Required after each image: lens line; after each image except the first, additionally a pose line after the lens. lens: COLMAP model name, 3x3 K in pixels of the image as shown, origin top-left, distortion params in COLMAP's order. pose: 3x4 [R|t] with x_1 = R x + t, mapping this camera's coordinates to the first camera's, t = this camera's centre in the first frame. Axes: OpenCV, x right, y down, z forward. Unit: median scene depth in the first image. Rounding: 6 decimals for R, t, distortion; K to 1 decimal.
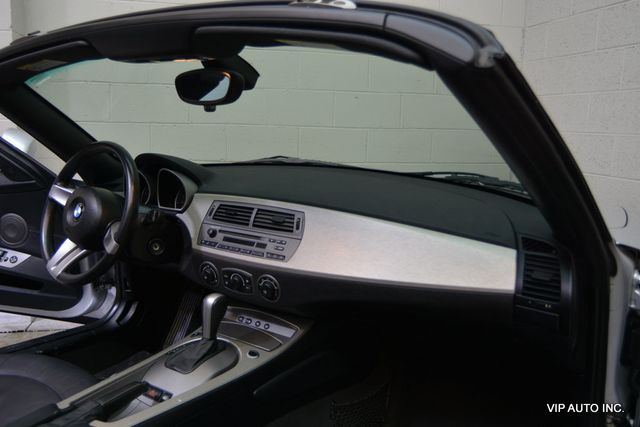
lens RADIAL K [[545.3, 0, 320.0], [0, 545.3, 213.5], [0, 0, 1]] dist [-0.008576, 0.011930]
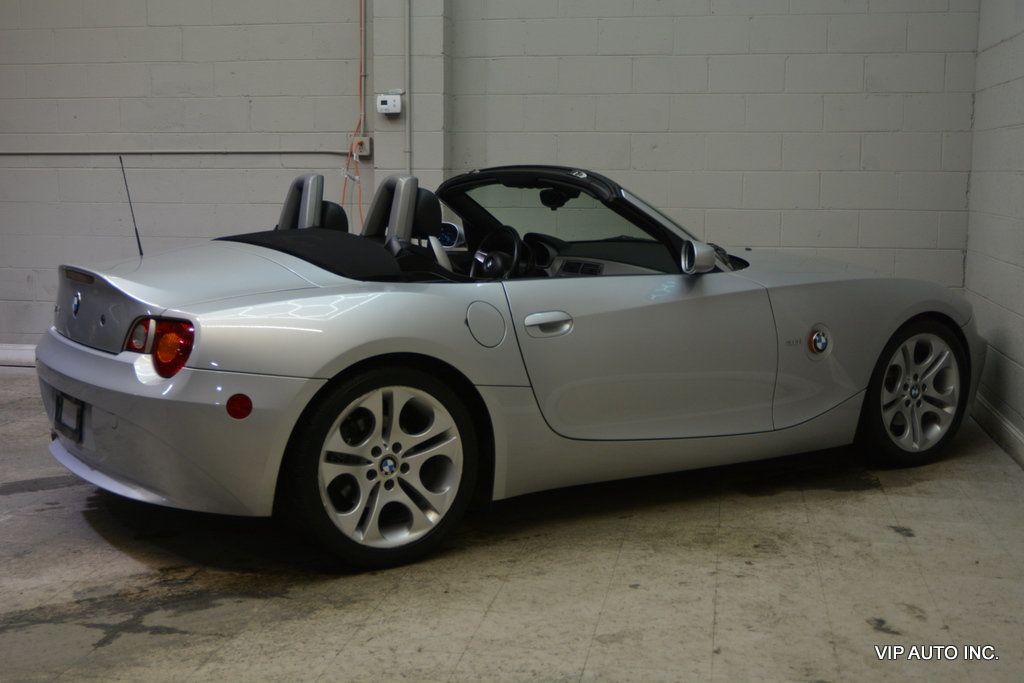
lens RADIAL K [[1252.9, 0, 512.0], [0, 1252.9, 341.5], [0, 0, 1]] dist [-0.019792, 0.006308]
pose [[0.916658, 0.035560, -0.398088, 1.201590], [-0.049316, 0.998486, -0.024365, 0.326004], [0.396619, 0.041966, 0.917023, -2.585962]]
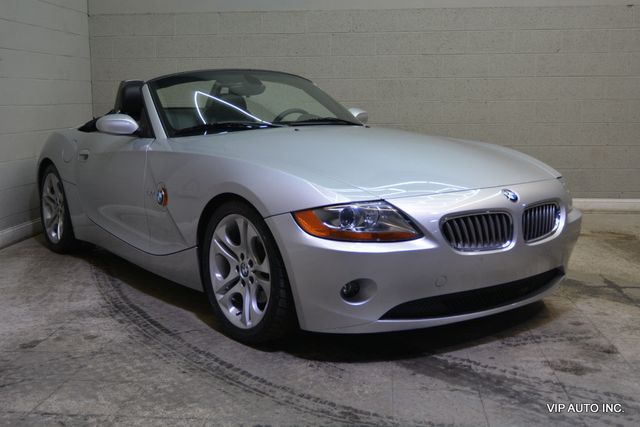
lens RADIAL K [[742.8, 0, 320.0], [0, 742.8, 213.5], [0, 0, 1]] dist [-0.011021, -0.026161]
pose [[0.312319, -0.171445, 0.934379, -3.494711], [0.169725, 0.977825, 0.122686, 0.004128], [-0.934693, 0.120270, 0.334492, -0.596108]]
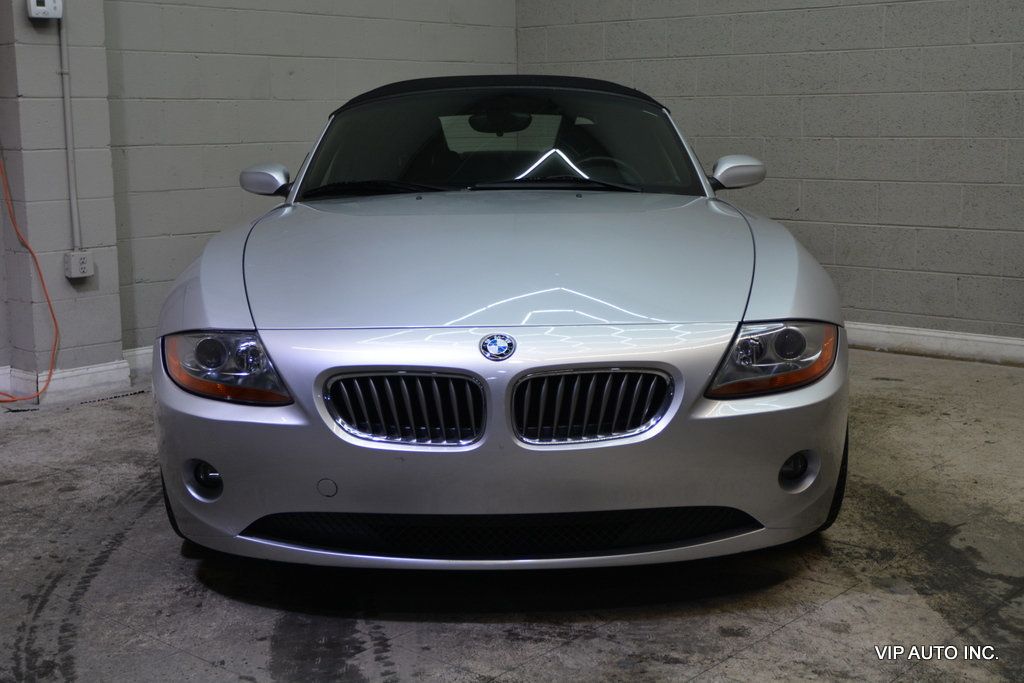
lens RADIAL K [[1306.4, 0, 512.0], [0, 1306.4, 341.5], [0, 0, 1]] dist [-0.011481, 0.004499]
pose [[0.813599, -0.128194, 0.567118, -2.363632], [0.122998, 0.991264, 0.047614, 0.219231], [-0.568268, 0.031015, 0.822259, -2.024491]]
